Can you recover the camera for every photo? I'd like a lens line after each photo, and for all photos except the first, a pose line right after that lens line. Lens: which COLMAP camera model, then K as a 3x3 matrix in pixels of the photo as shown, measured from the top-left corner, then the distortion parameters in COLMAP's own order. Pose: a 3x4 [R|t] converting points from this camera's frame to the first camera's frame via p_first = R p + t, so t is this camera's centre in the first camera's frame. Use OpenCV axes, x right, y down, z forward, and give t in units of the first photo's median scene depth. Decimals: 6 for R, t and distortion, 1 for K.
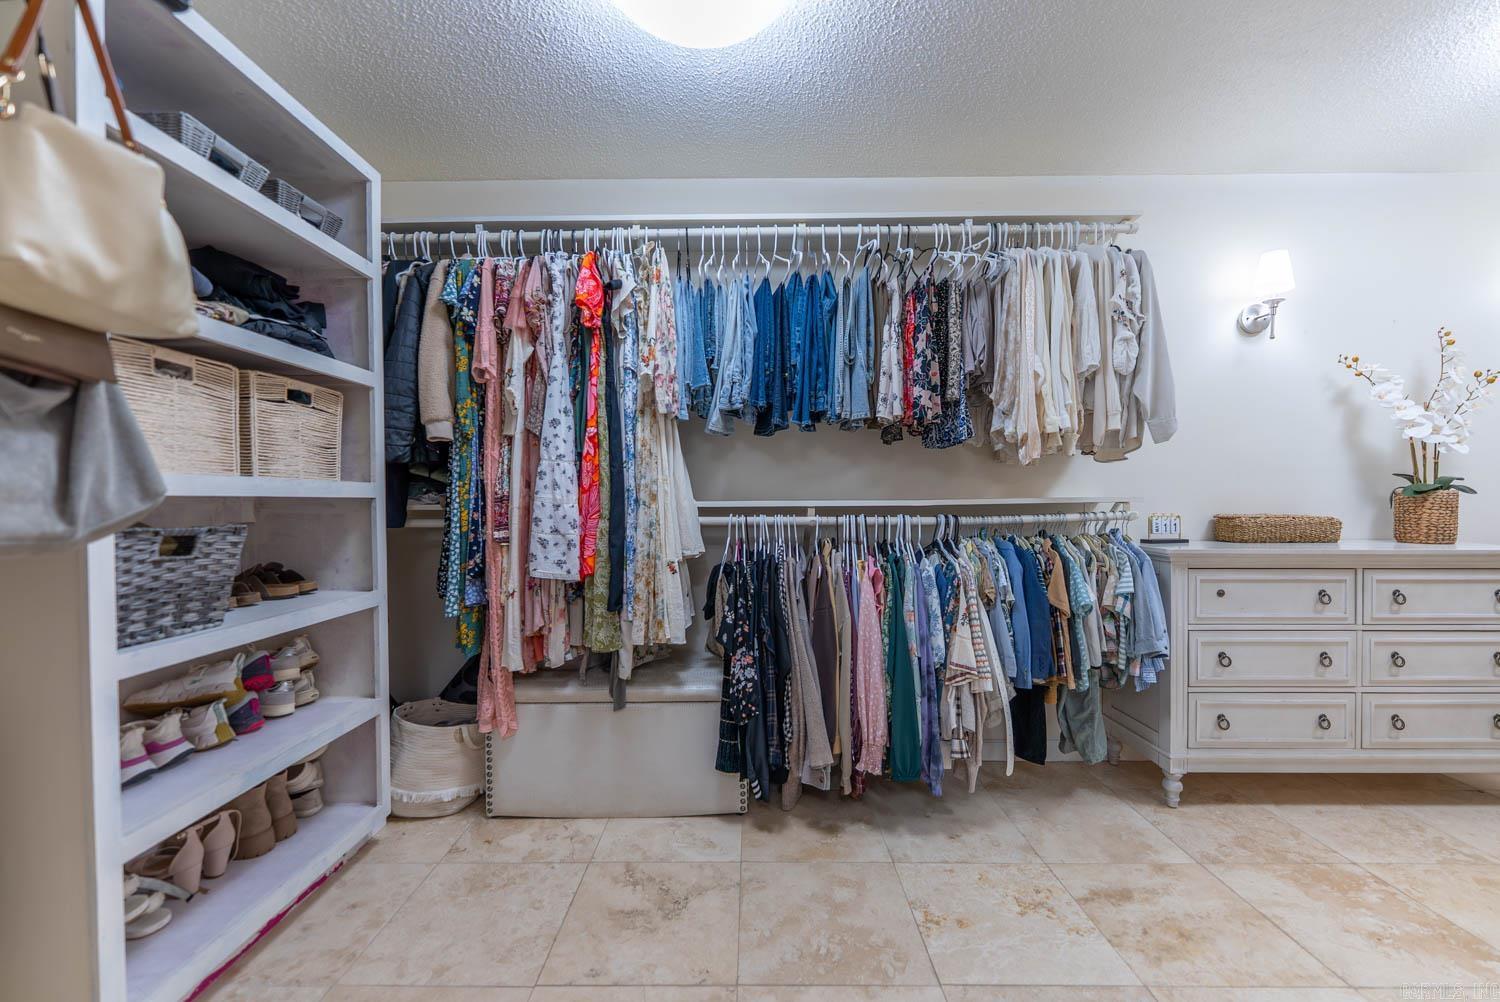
lens RADIAL K [[602.1, 0, 746.6], [0, 602.1, 503.8], [0, 0, 1]] dist [0.000122, -0.000133]
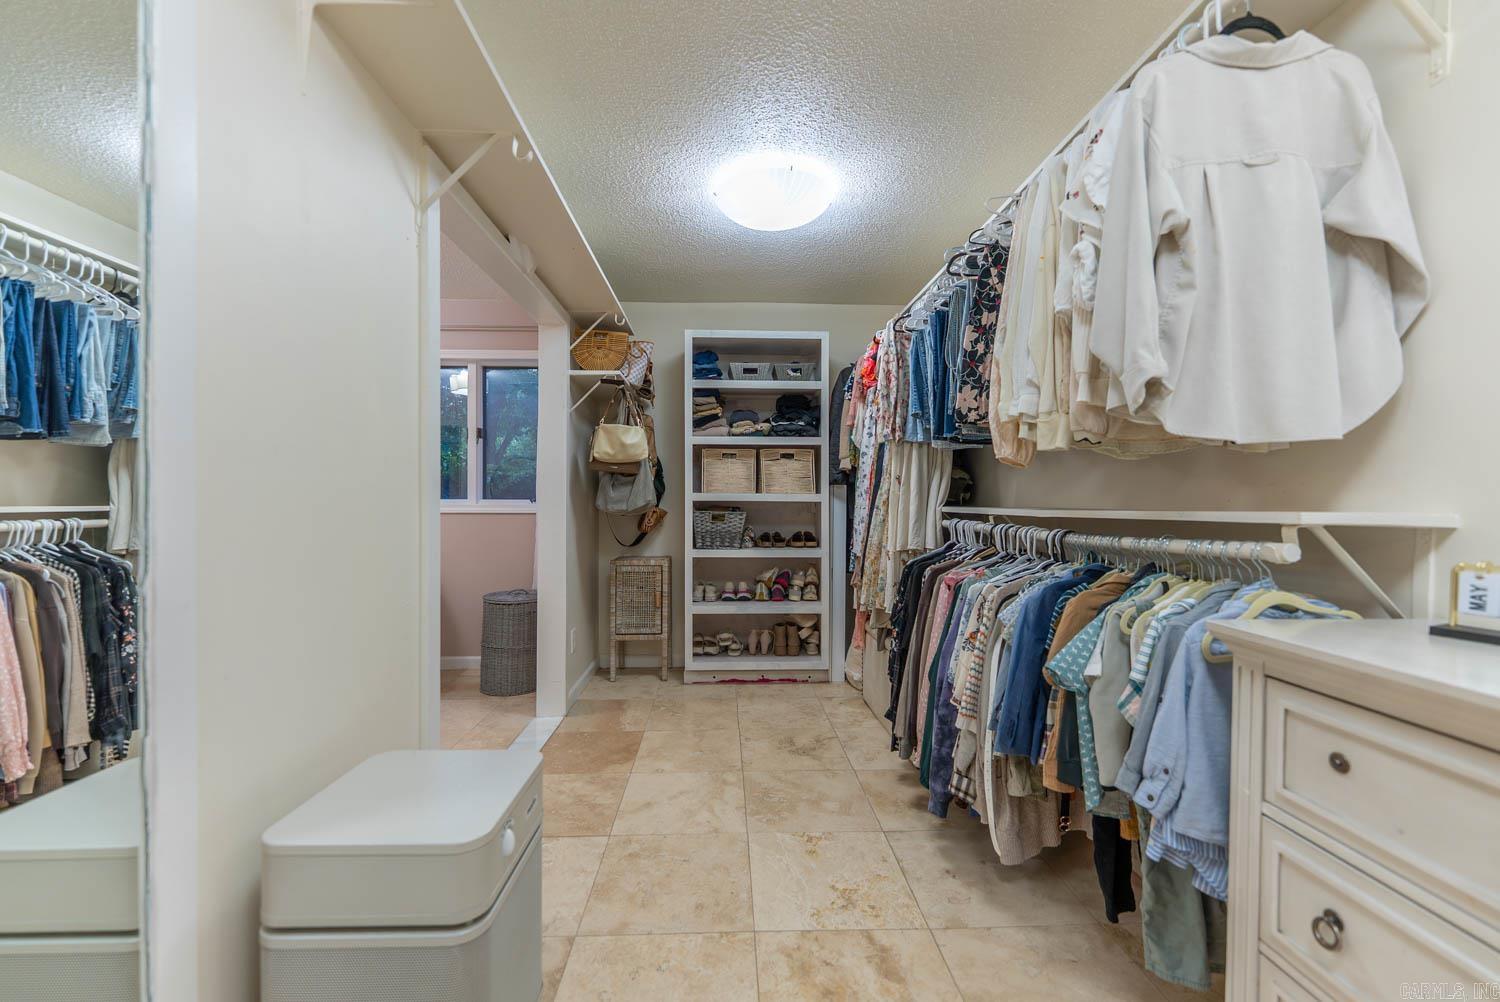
lens RADIAL K [[602.1, 0, 749.1], [0, 602.1, 501.0], [0, 0, 1]] dist [0.000122, -0.000133]
pose [[0.050153, 0.008627, -0.998704, 1.486466], [-0.010222, 0.999915, 0.008124, -0.028761], [0.998689, 0.009801, 0.050237, 0.759027]]
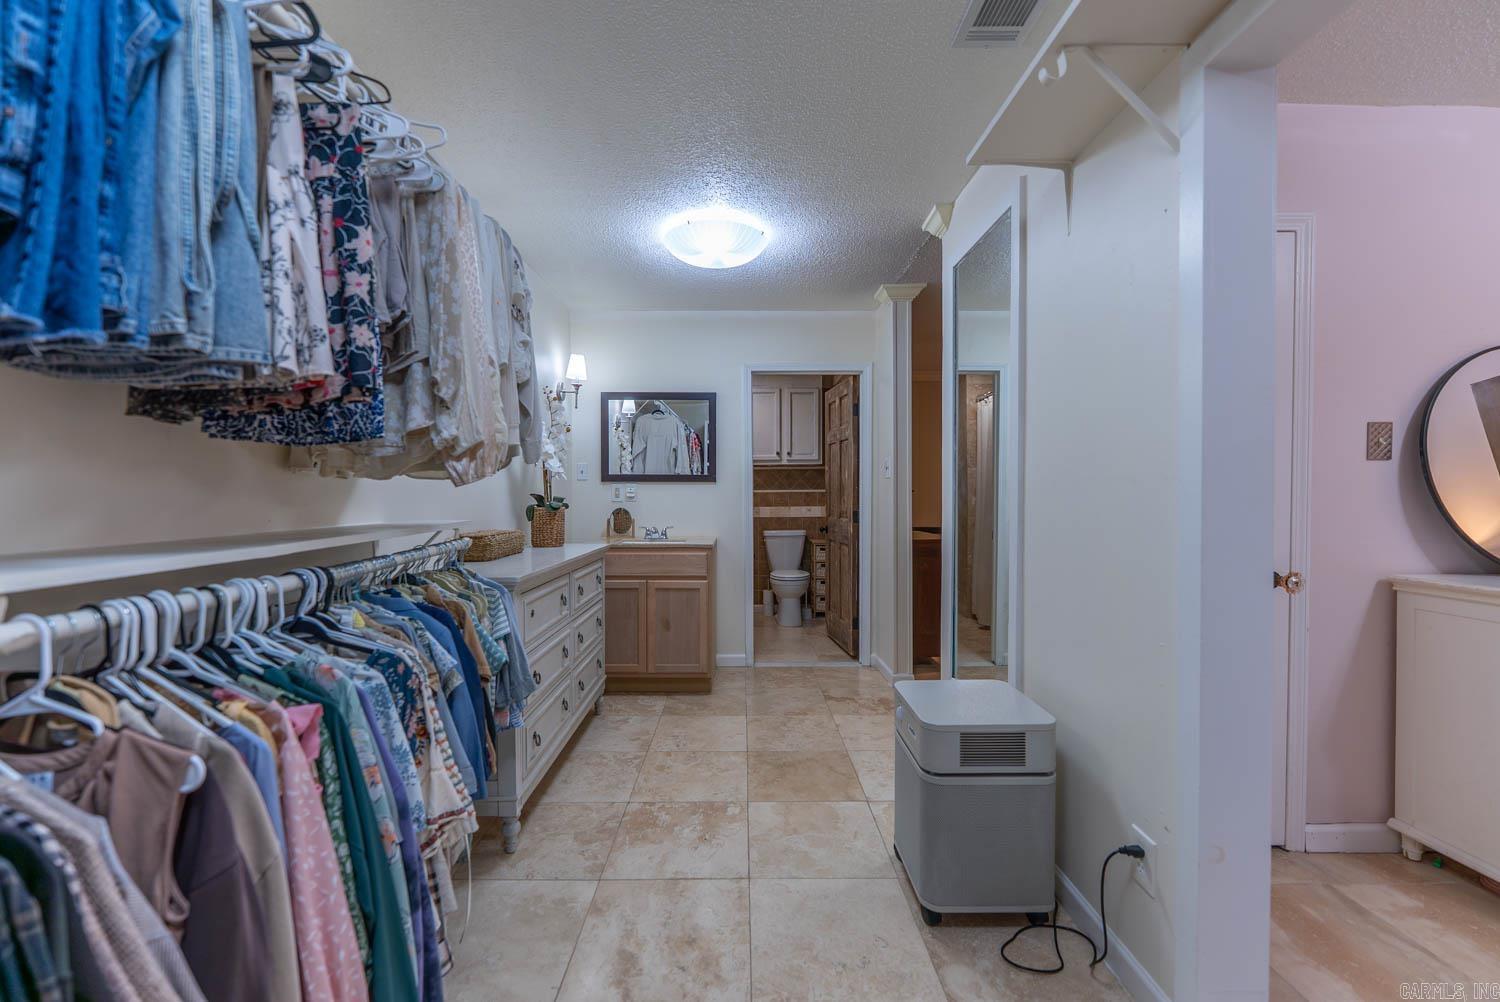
lens RADIAL K [[602.1, 0, 748.9], [0, 602.1, 505.9], [0, 0, 1]] dist [0.000122, -0.000133]
pose [[-0.033258, -0.012389, 0.999370, -0.294314], [0.012059, 0.999845, 0.012796, -0.052491], [-0.999374, 0.012477, -0.033104, 0.846652]]
